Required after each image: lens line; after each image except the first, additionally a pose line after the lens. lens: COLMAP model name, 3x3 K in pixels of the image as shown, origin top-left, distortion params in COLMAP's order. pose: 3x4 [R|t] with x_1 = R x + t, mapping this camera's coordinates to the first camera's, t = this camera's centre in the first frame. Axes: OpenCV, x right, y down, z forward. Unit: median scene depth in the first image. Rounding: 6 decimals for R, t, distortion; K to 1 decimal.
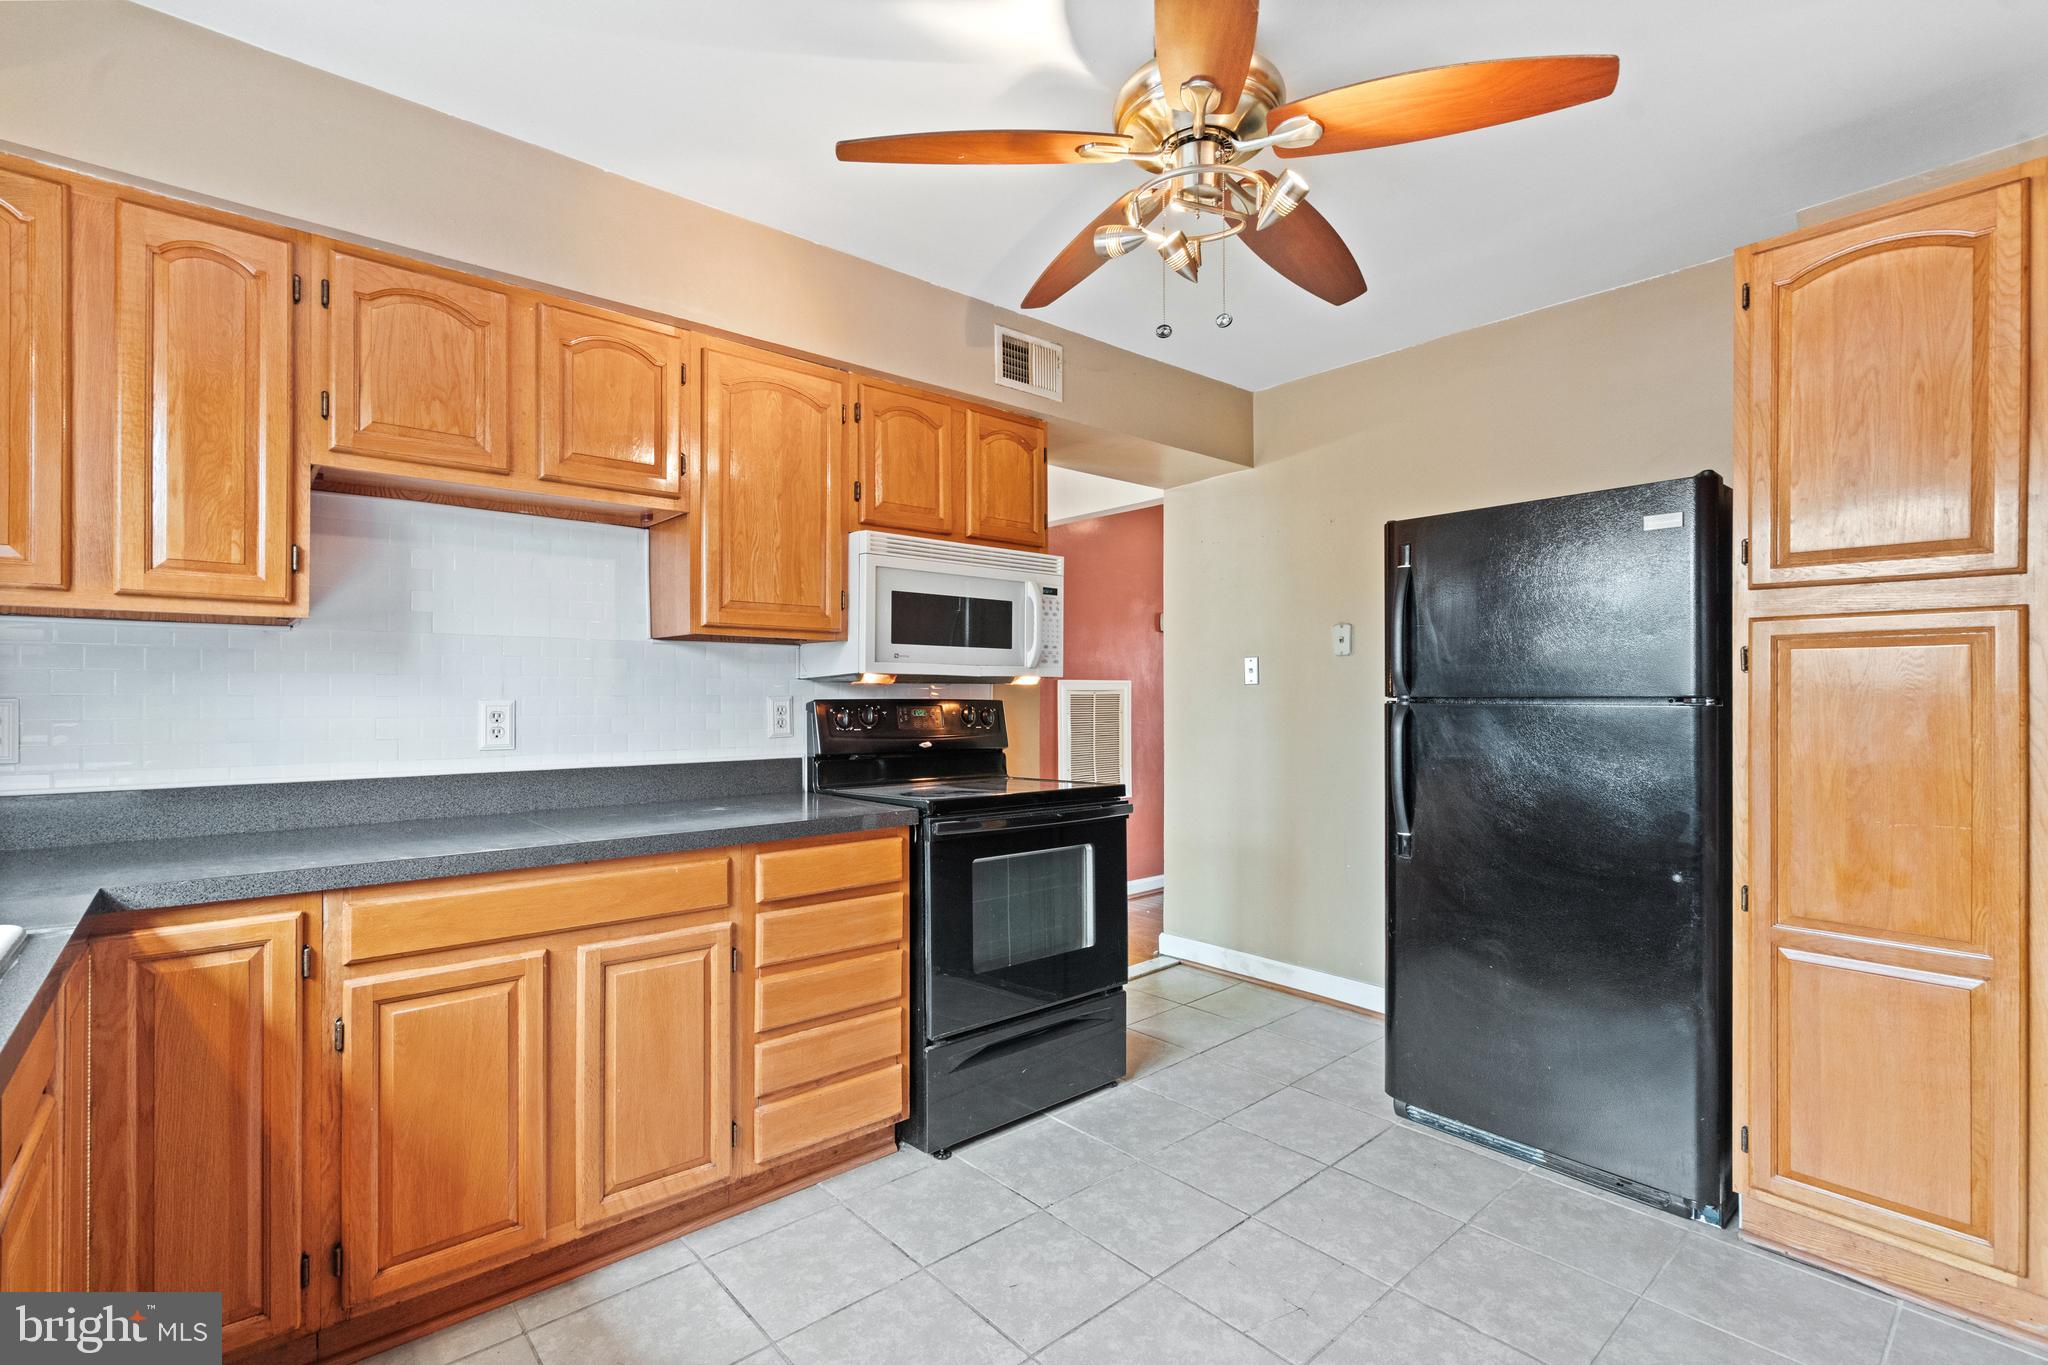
lens RADIAL K [[953.0, 0, 1015.5], [0, 953.0, 690.5], [0, 0, 1]] dist [-0.000019, -0.000644]
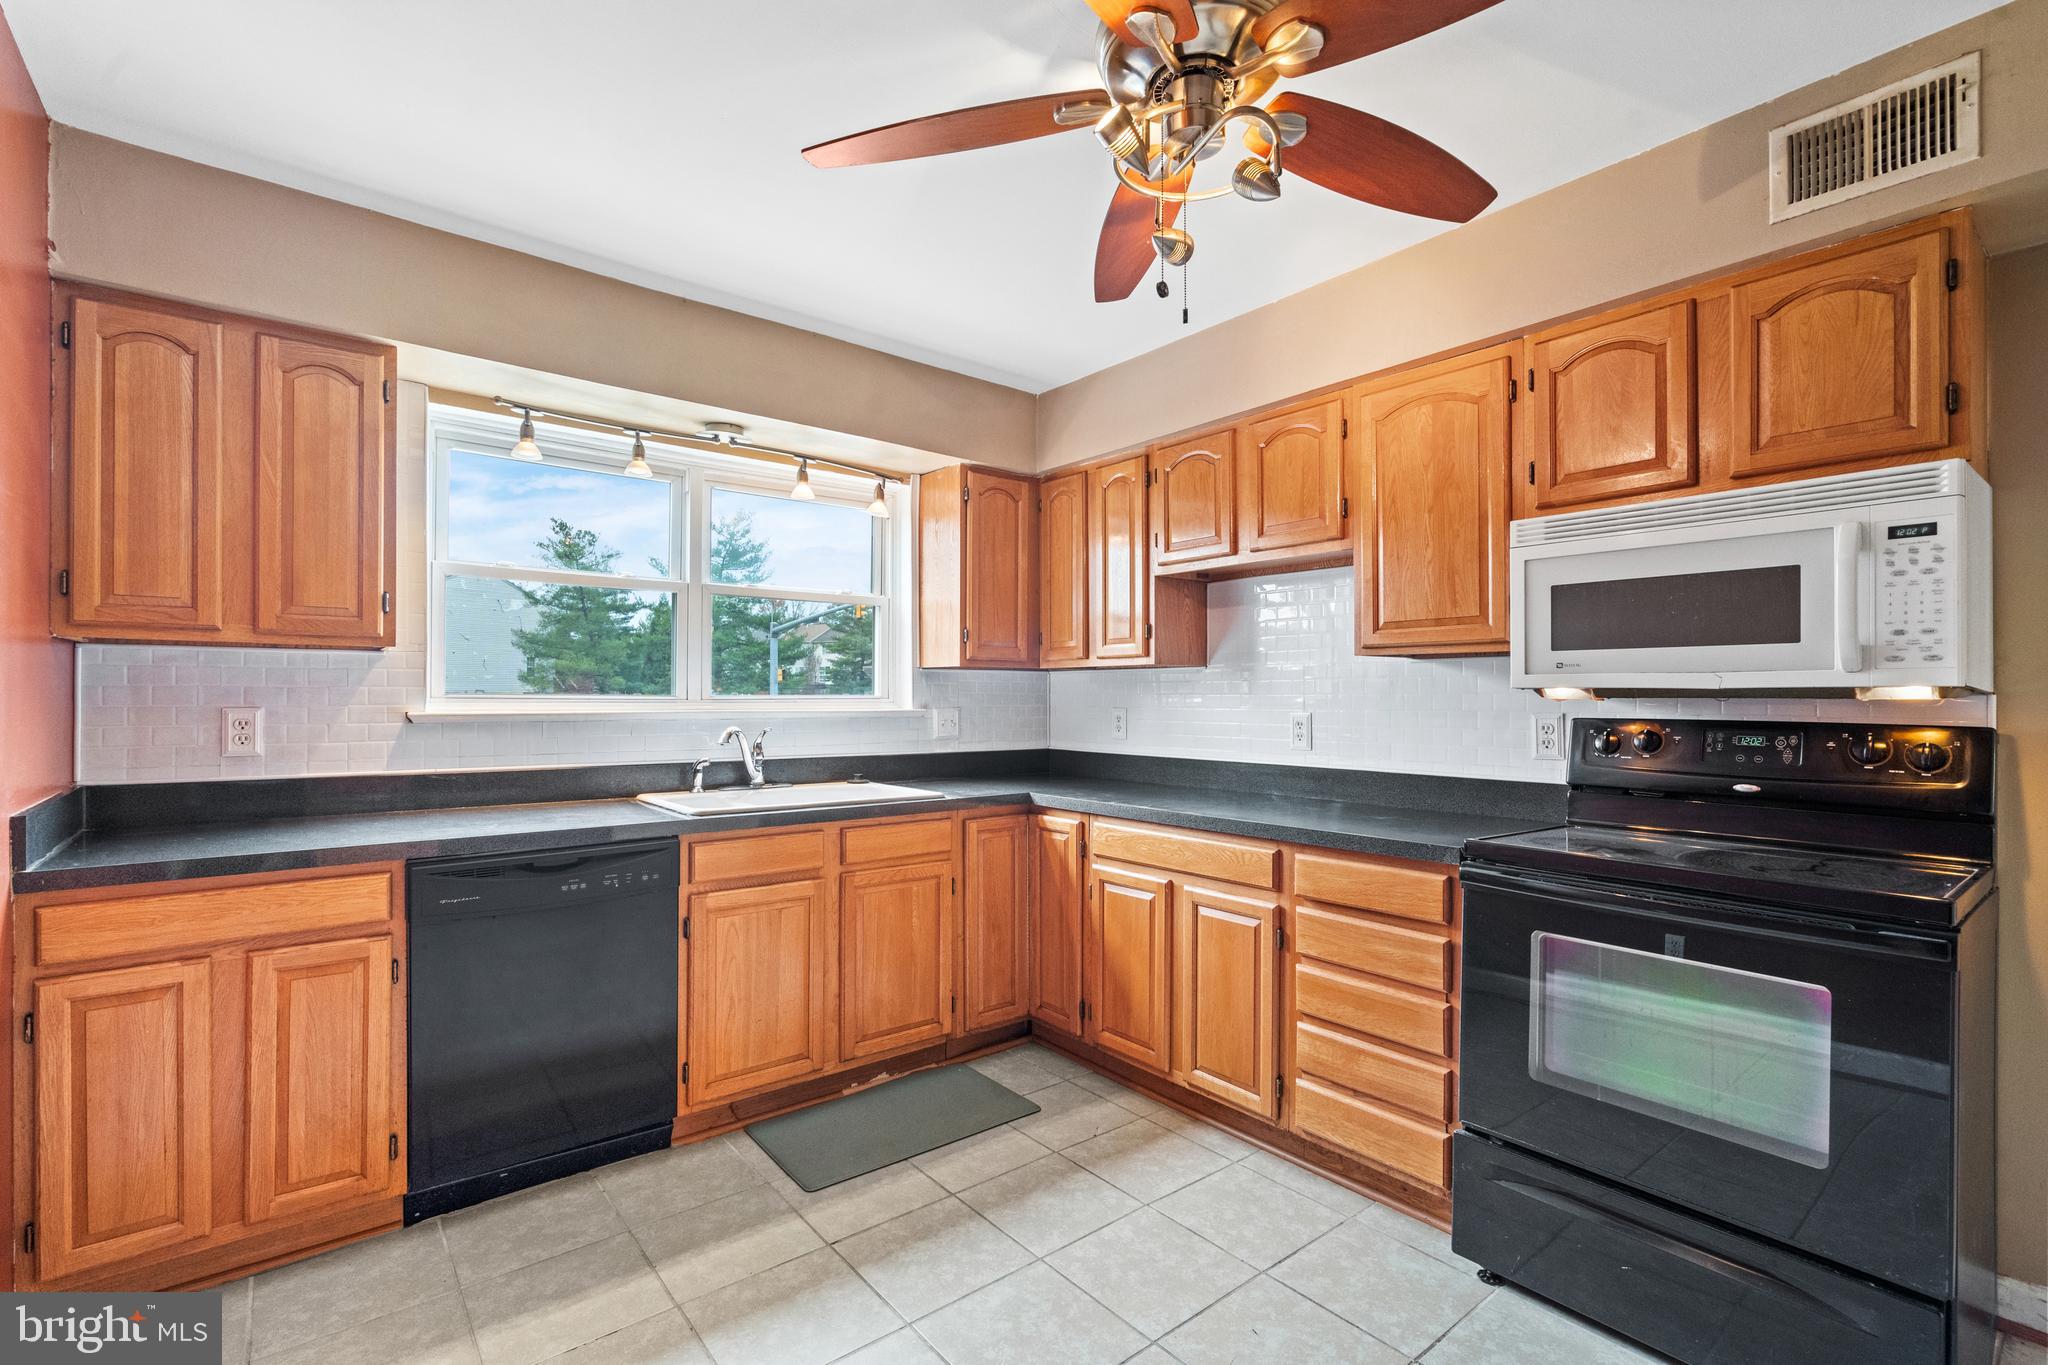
lens RADIAL K [[928.2, 0, 1017.6], [0, 928.2, 695.7], [0, 0, 1]] dist [0.021898, -0.000083]
pose [[-0.042433, -0.002482, -0.999096, 0.780227], [0.002103, 0.999994, -0.002573, -0.011097], [0.999097, -0.002210, -0.042427, 0.657630]]
